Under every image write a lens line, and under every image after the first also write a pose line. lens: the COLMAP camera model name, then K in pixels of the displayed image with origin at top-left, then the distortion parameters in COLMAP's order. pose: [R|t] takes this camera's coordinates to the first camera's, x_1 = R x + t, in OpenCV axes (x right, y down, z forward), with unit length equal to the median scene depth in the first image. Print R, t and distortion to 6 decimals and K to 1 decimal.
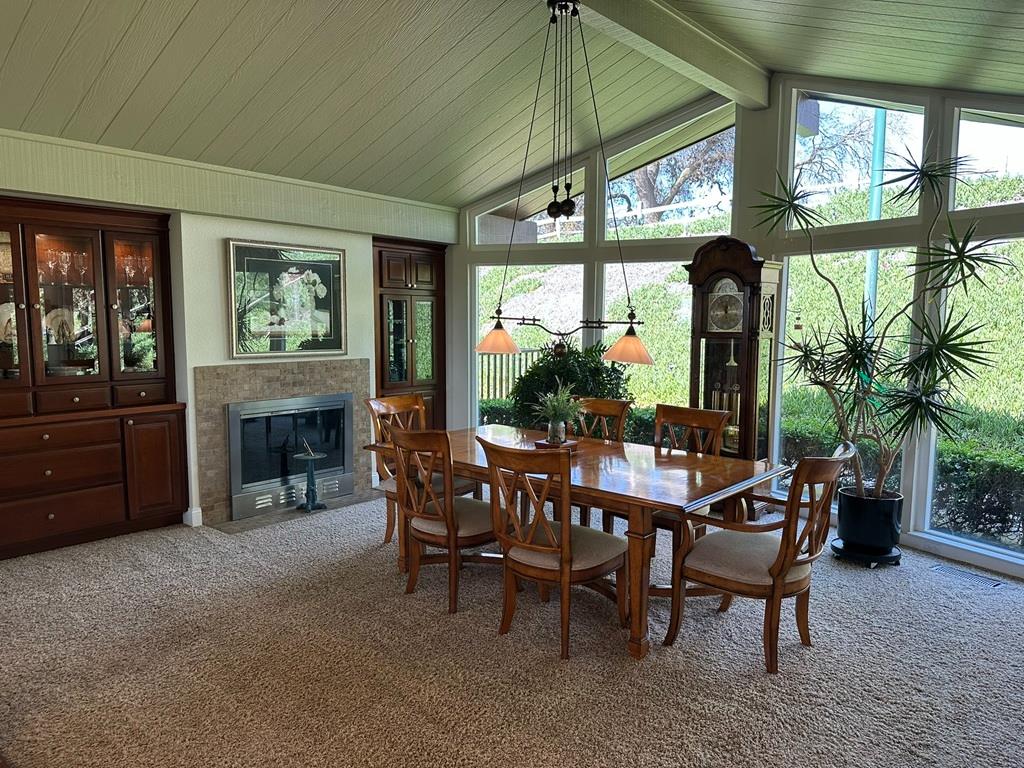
lens RADIAL K [[706.2, 0, 511.1], [0, 706.2, 389.5], [0, 0, 1]] dist [0.031922, -0.033927]
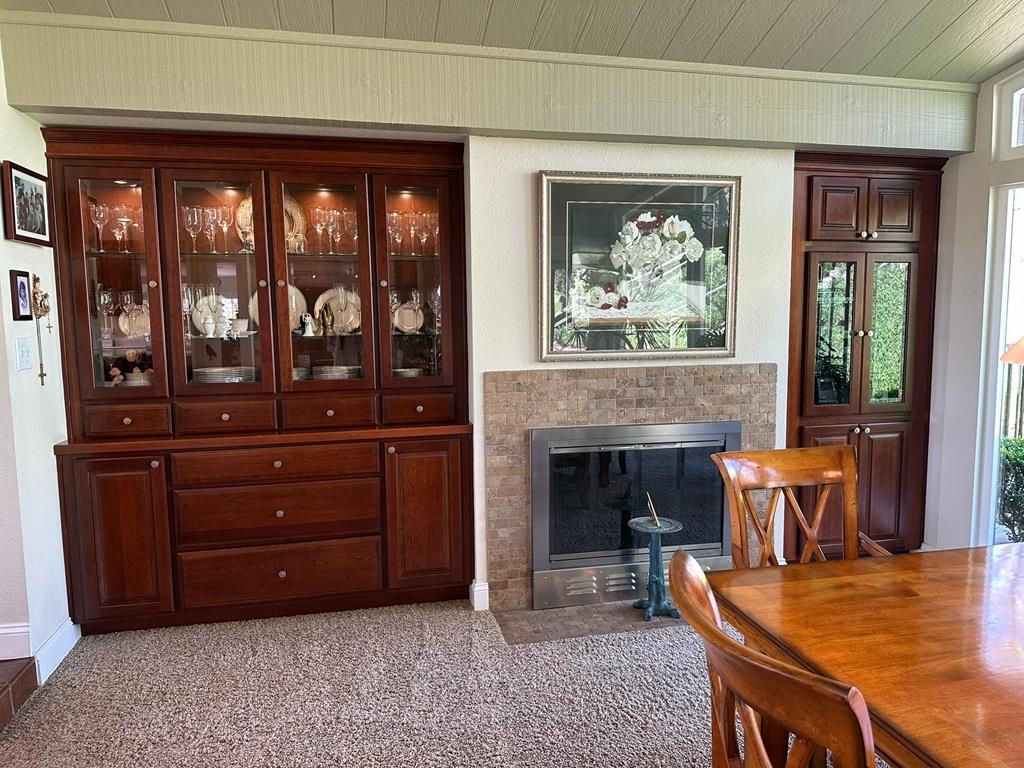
lens RADIAL K [[706.2, 0, 501.3], [0, 706.2, 385.8], [0, 0, 1]] dist [0.031922, -0.033927]
pose [[0.798987, 0.046862, -0.599519, -0.035249], [-0.045498, 0.998812, 0.017439, -0.028990], [0.599624, 0.013344, 0.800171, 0.448948]]
